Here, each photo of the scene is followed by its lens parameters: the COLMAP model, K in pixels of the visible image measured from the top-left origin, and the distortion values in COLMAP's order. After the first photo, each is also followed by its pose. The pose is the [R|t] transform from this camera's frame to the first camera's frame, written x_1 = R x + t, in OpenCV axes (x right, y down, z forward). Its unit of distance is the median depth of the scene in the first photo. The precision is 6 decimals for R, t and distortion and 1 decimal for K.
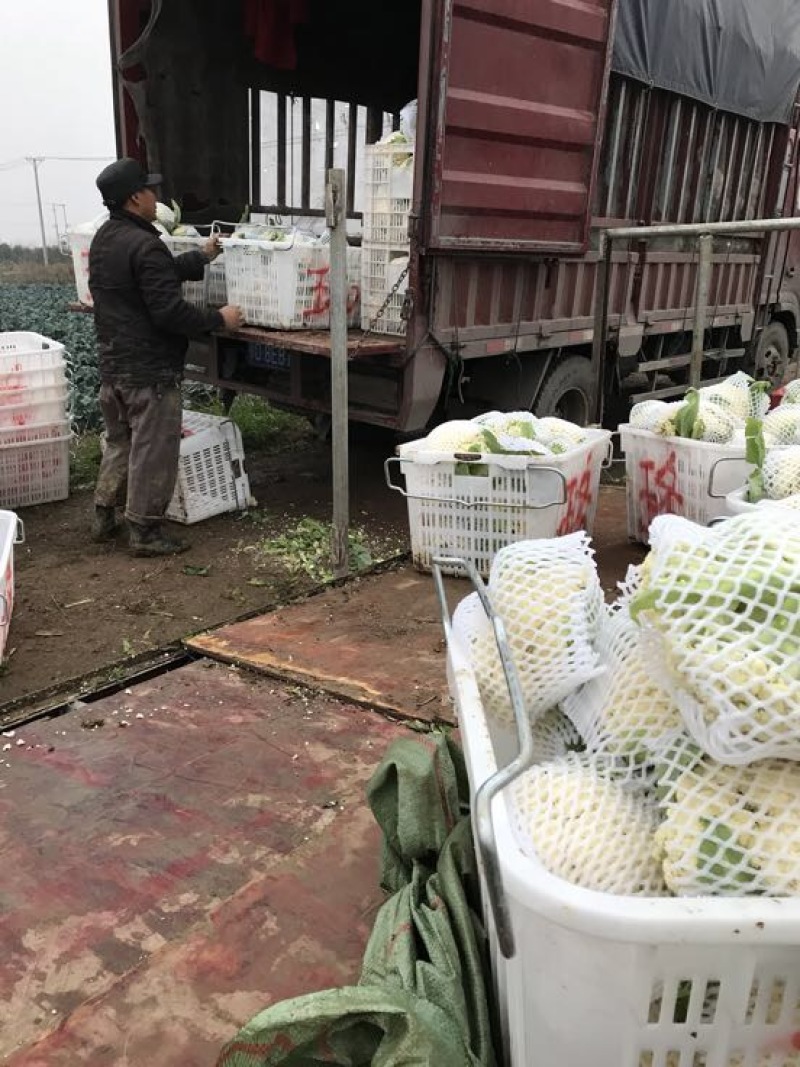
lens RADIAL K [[887.6, 0, 400.0], [0, 887.6, 533.5], [0, 0, 1]] dist [0.069547, -0.072556]
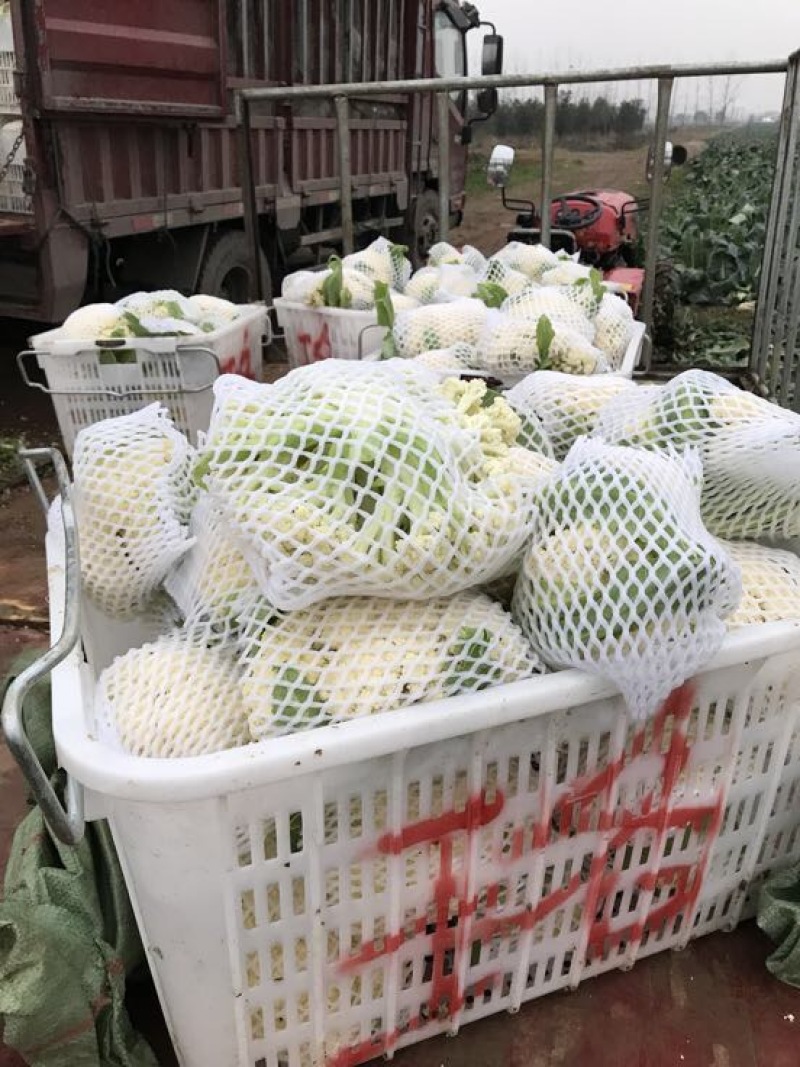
lens RADIAL K [[887.6, 0, 400.0], [0, 887.6, 533.5], [0, 0, 1]] dist [0.069547, -0.072556]
pose [[0.941015, -0.150754, 0.302924, 0.045291], [0.111791, 0.983507, 0.142185, 0.009301], [-0.319363, -0.099934, 0.942348, 0.001743]]
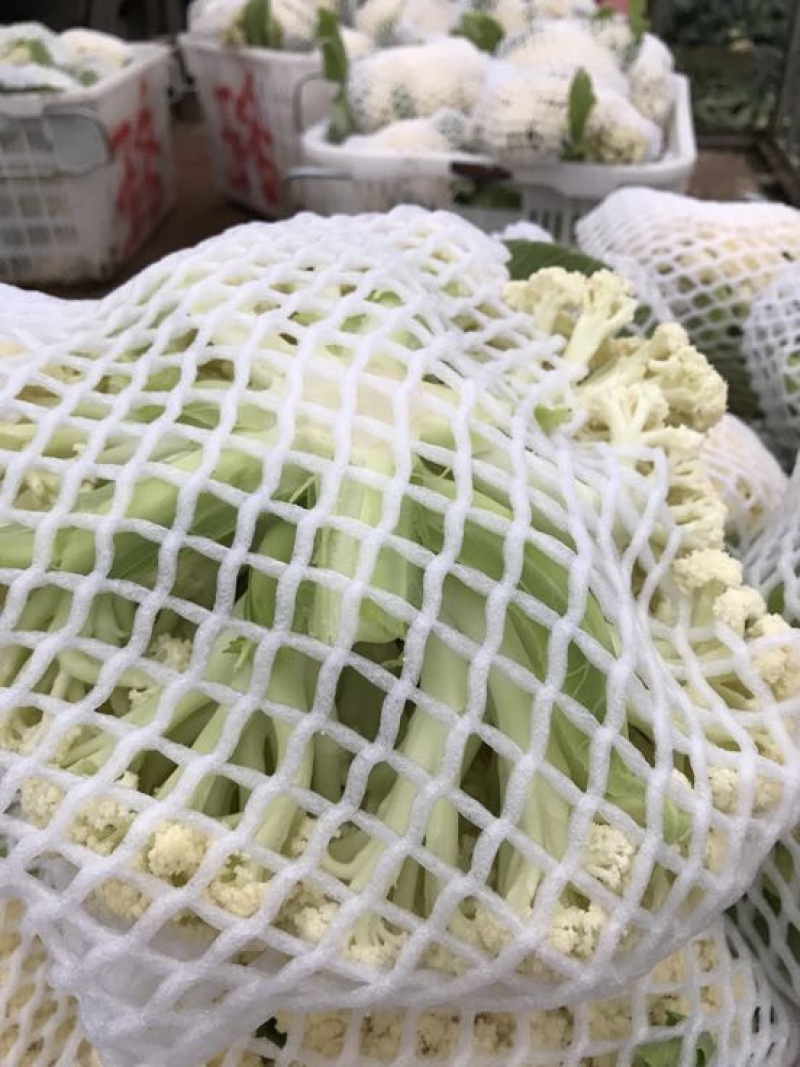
lens RADIAL K [[887.6, 0, 400.0], [0, 887.6, 533.5], [0, 0, 1]] dist [0.069547, -0.072556]
pose [[0.918730, -0.245371, 0.309399, 0.093574], [0.113920, 0.914894, 0.387287, -0.014068], [-0.378096, -0.320566, 0.868493, 0.170567]]
